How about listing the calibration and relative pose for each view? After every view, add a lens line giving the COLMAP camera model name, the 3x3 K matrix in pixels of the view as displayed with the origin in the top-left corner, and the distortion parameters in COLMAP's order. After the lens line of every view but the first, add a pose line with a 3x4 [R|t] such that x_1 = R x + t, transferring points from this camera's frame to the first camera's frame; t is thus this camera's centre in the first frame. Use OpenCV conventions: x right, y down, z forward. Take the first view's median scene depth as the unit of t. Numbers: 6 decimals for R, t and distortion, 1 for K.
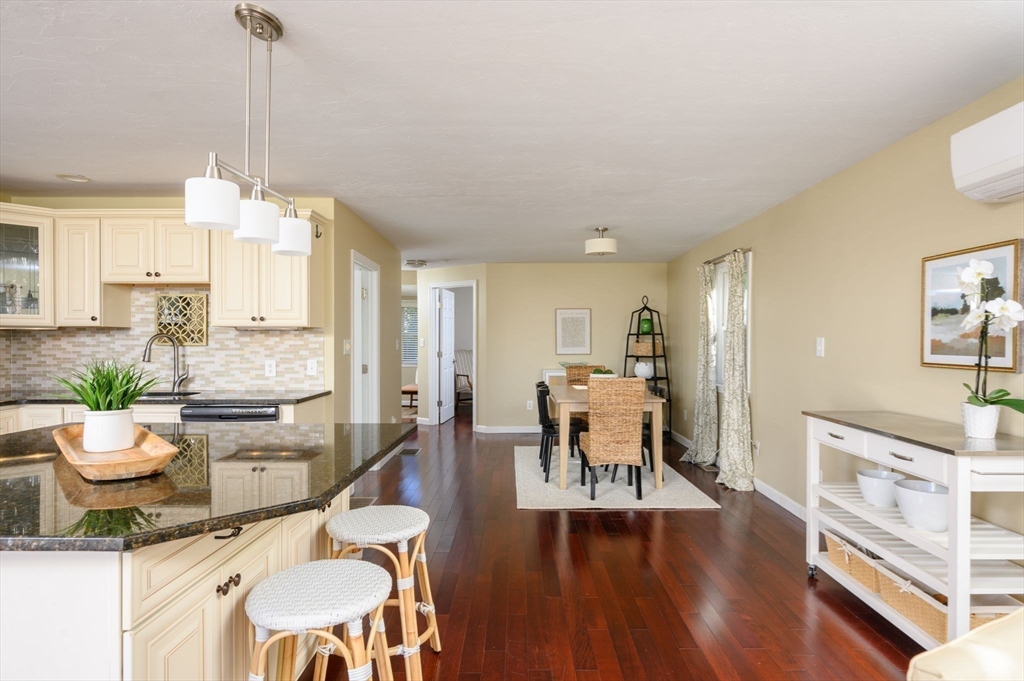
lens RADIAL K [[557.2, 0, 512.0], [0, 557.2, 340.5], [0, 0, 1]] dist [0.000826, -0.000006]
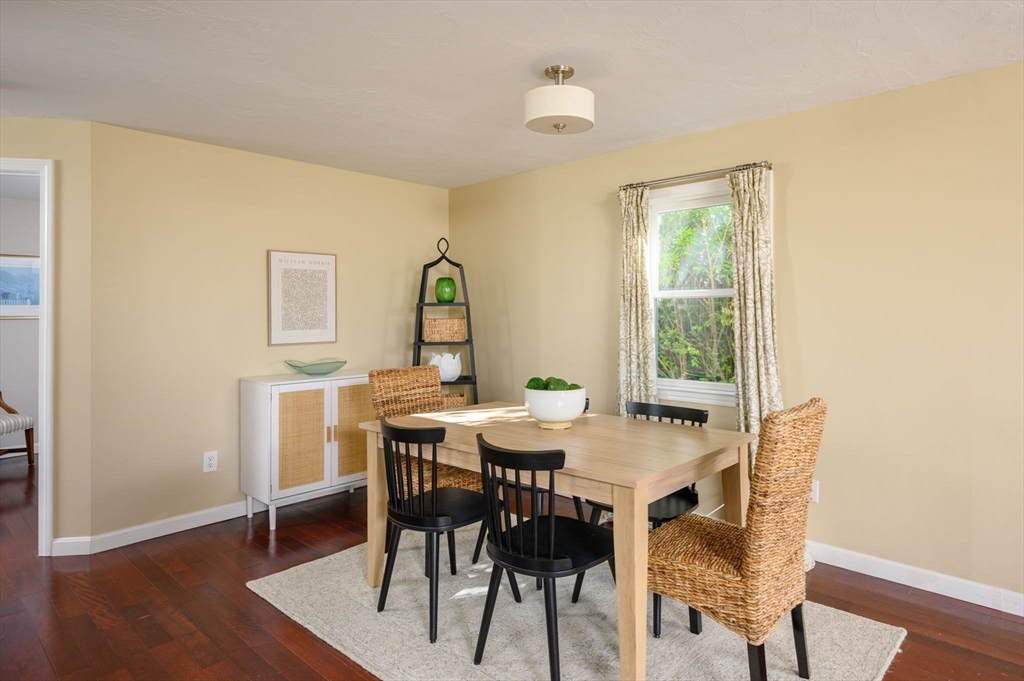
lens RADIAL K [[610.2, 0, 536.5], [0, 610.2, 309.4], [0, 0, 1]] dist [-0.000811, -0.000274]
pose [[0.670142, -0.000272, 0.742233, -0.282597], [0.006811, 0.999960, -0.005783, -0.002742], [-0.742202, 0.008931, 0.670117, 0.861321]]
